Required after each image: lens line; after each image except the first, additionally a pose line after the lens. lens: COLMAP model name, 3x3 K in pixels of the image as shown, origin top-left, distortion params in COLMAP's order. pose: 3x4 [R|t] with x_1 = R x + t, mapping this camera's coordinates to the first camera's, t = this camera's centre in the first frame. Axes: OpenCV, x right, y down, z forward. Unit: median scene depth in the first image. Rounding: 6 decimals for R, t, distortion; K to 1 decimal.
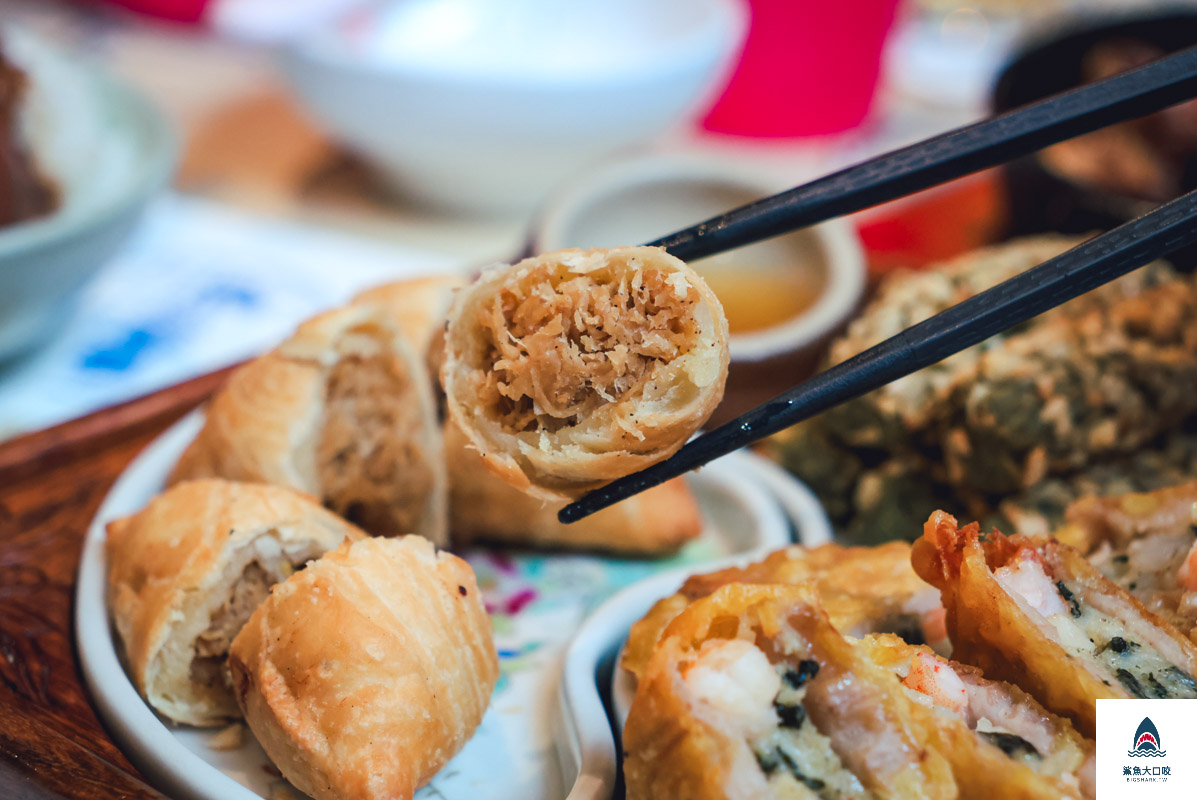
lens RADIAL K [[3034.5, 0, 587.5], [0, 3034.5, 395.8], [0, 0, 1]] dist [0.105898, 0.000000]
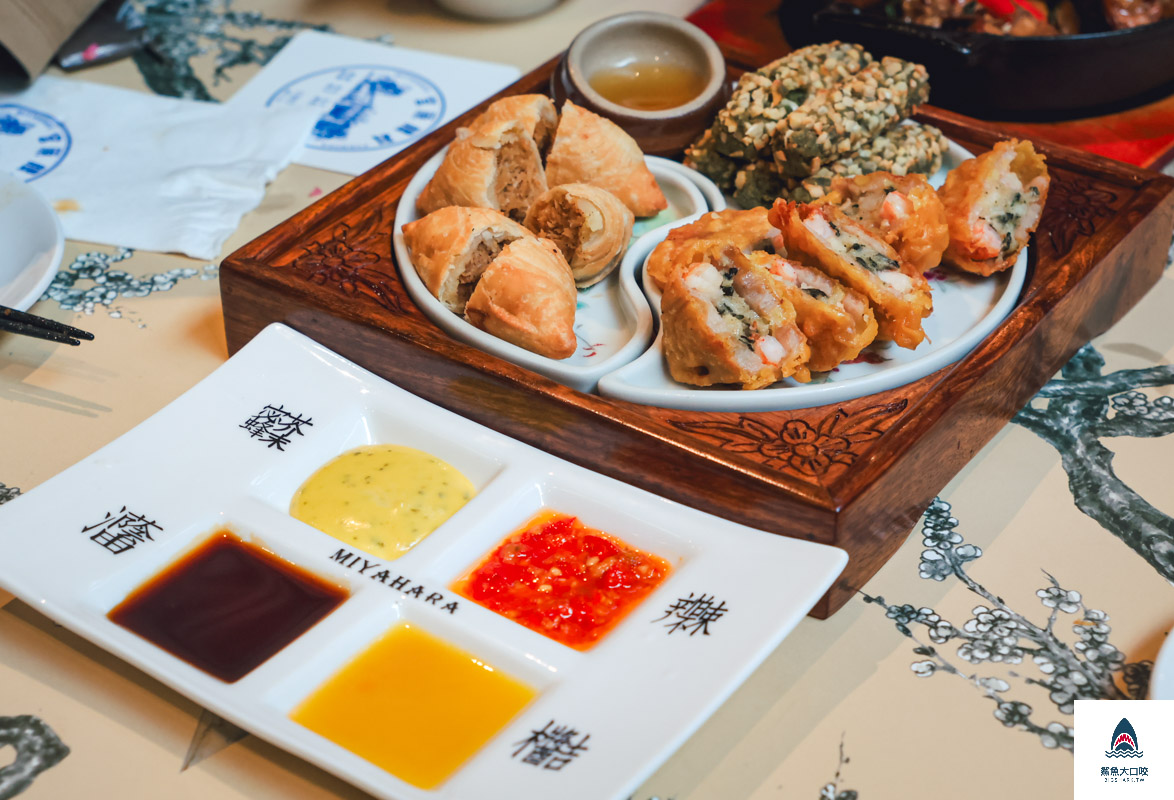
lens RADIAL K [[2379.1, 0, 589.3], [0, 2379.1, 392.8], [0, 0, 1]] dist [-0.036448, 0.000000]
pose [[0.994329, -0.096580, 0.044518, -0.122650], [0.088129, 0.982622, 0.163360, -0.122839], [-0.059522, -0.158510, 0.985562, -0.808092]]
